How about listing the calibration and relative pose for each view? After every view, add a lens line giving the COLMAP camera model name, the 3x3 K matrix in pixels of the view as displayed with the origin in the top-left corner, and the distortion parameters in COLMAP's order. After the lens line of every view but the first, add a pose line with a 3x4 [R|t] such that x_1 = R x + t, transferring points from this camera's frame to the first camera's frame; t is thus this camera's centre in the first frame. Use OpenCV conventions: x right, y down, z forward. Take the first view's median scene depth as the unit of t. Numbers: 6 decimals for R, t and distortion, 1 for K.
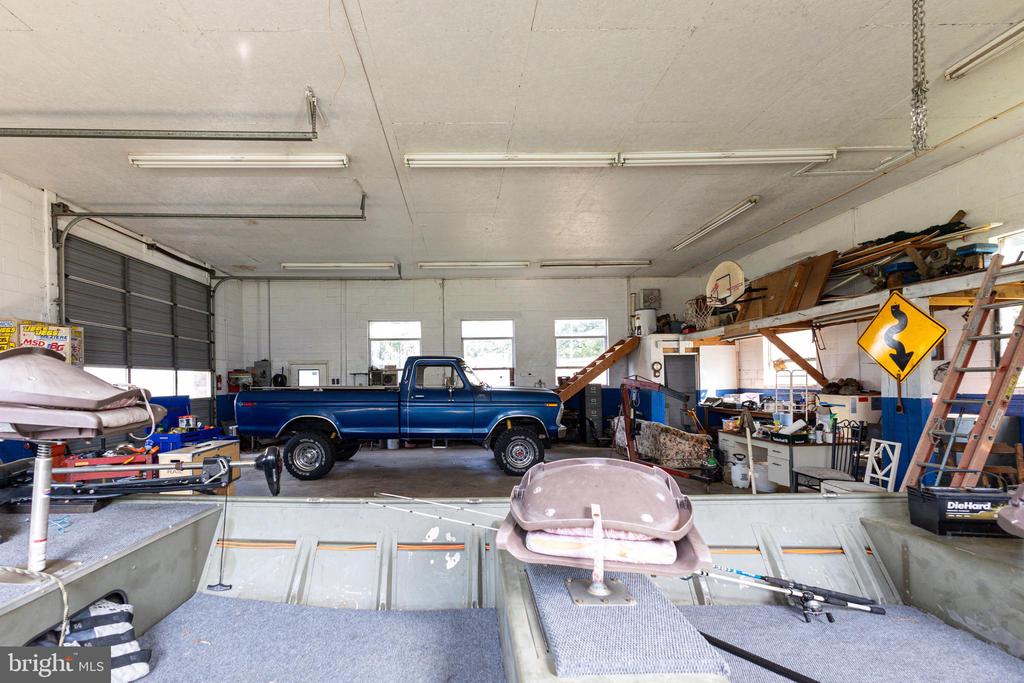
lens RADIAL K [[466.6, 0, 511.8], [0, 466.6, 377.1], [0, 0, 1]] dist [0.002397, 0.000331]
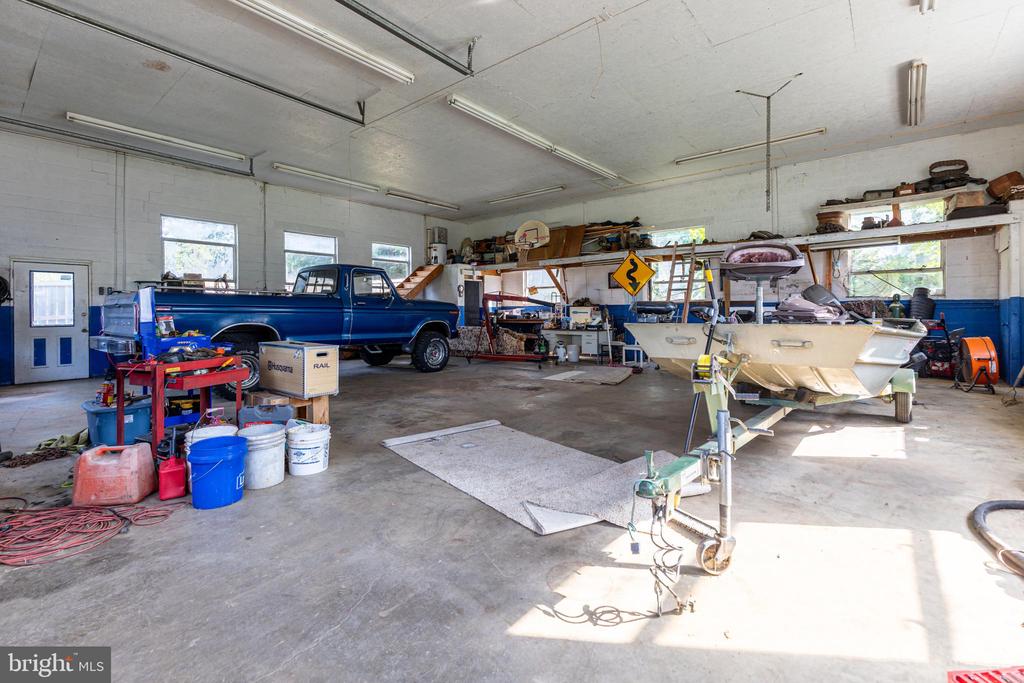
lens RADIAL K [[456.2, 0, 510.9], [0, 456.2, 316.0], [0, 0, 1]] dist [-0.000846, -0.000079]
pose [[0.645365, 0.001075, 0.763873, -0.729589], [-0.003356, 0.999993, 0.001428, 0.065461], [-0.763867, -0.003485, 0.645365, 0.088299]]
